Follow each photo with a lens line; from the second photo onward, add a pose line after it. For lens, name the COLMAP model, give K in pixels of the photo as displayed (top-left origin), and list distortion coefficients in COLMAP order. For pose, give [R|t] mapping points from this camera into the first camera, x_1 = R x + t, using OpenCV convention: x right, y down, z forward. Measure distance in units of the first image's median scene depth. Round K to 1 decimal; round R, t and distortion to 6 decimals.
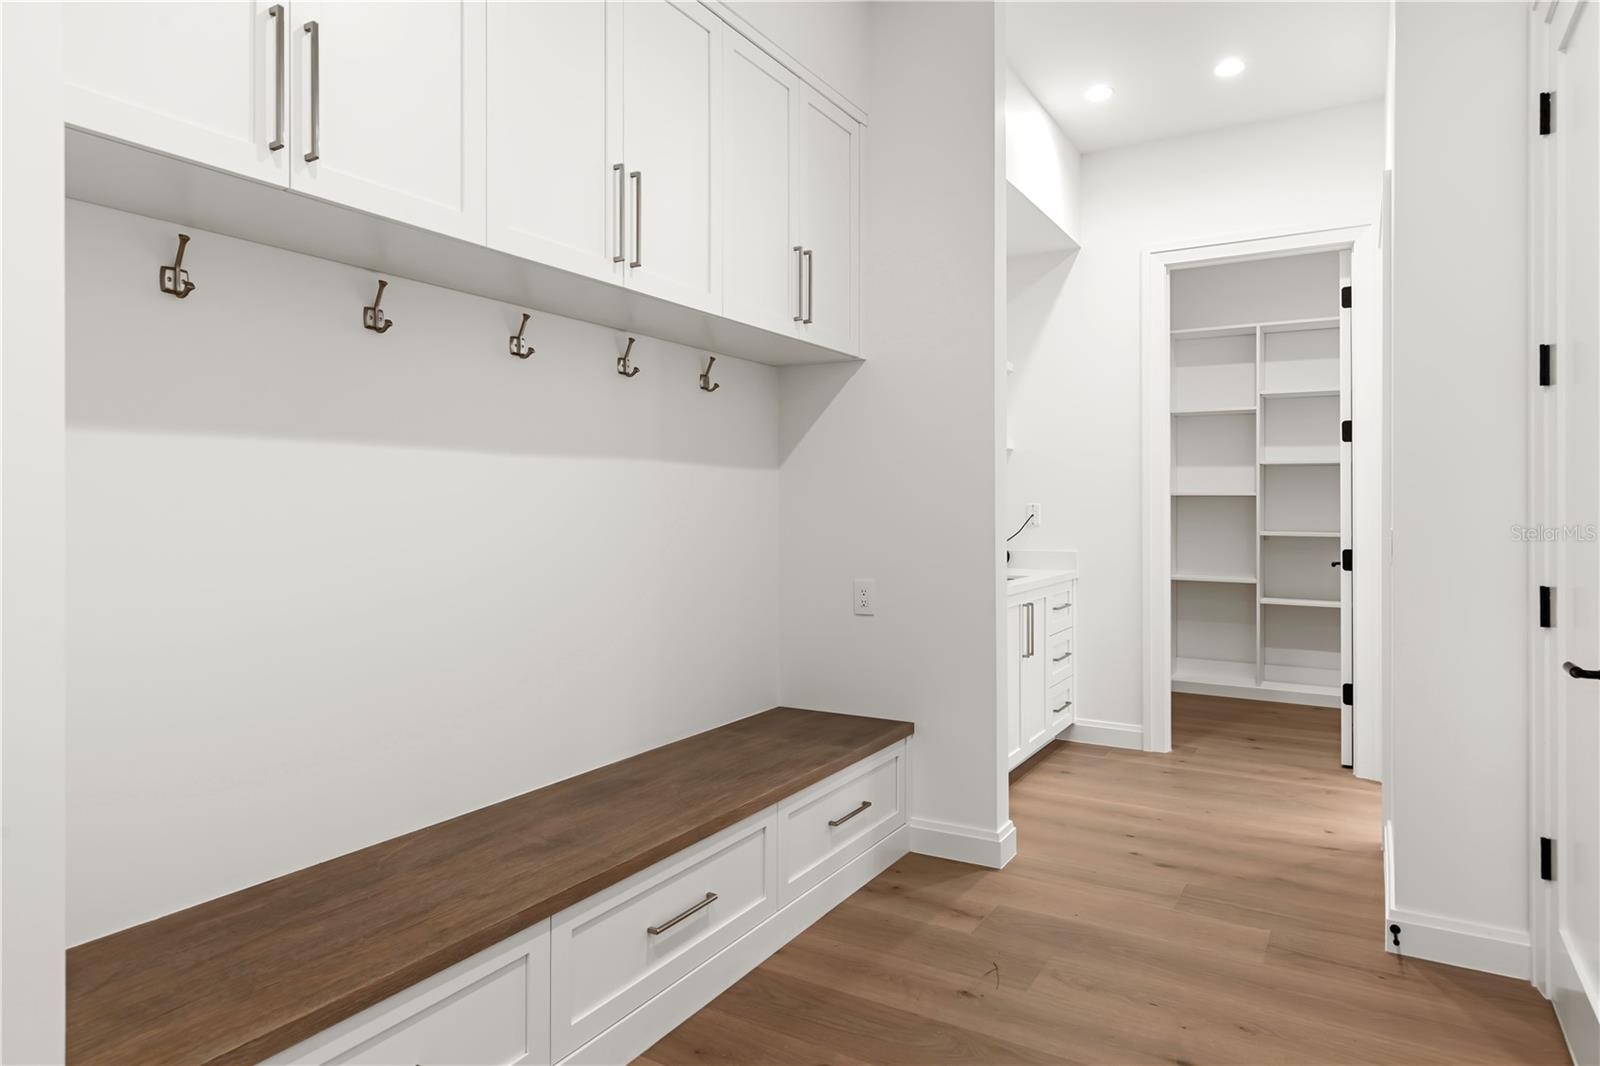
lens RADIAL K [[957.9, 0, 800.5], [0, 957.9, 502.4], [0, 0, 1]] dist [0.001647, 0.000225]
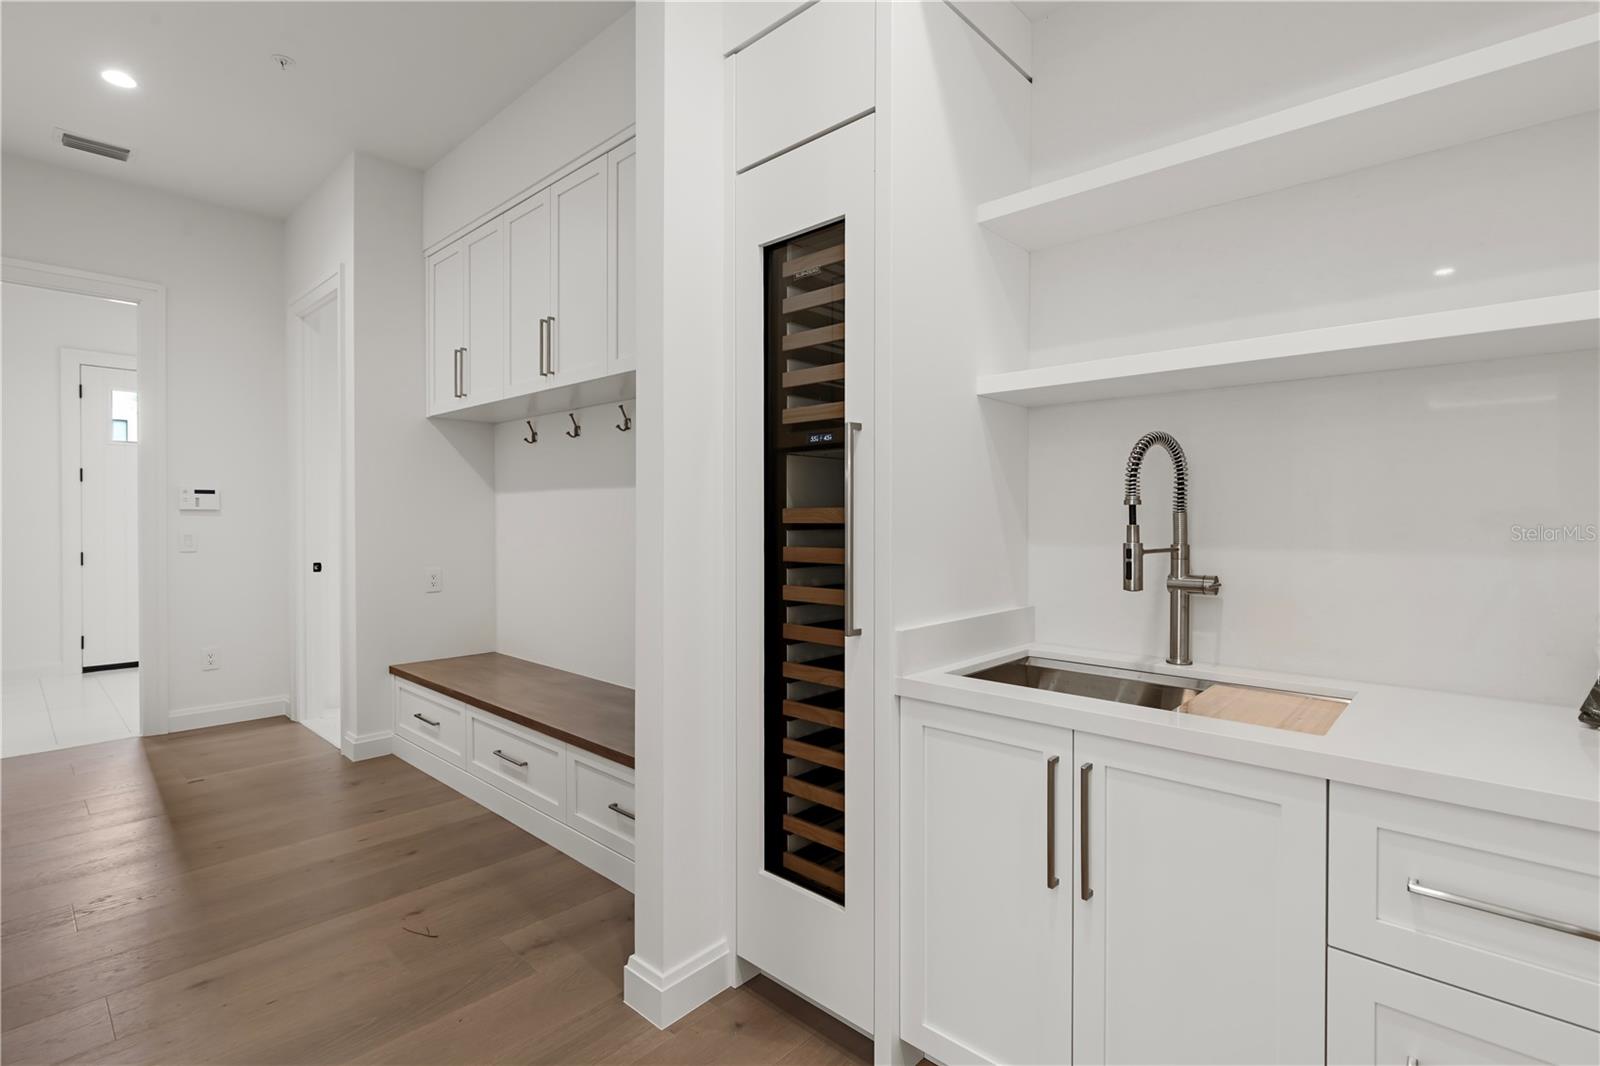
lens RADIAL K [[760.3, 0, 804.5], [0, 760.3, 522.6], [0, 0, 1]] dist [-0.000714, -0.000407]
pose [[-0.212299, 0.009495, -0.977159, 0.994351], [0.002564, 0.999955, 0.009160, 0.001461], [0.977201, -0.000561, -0.212314, 1.657188]]
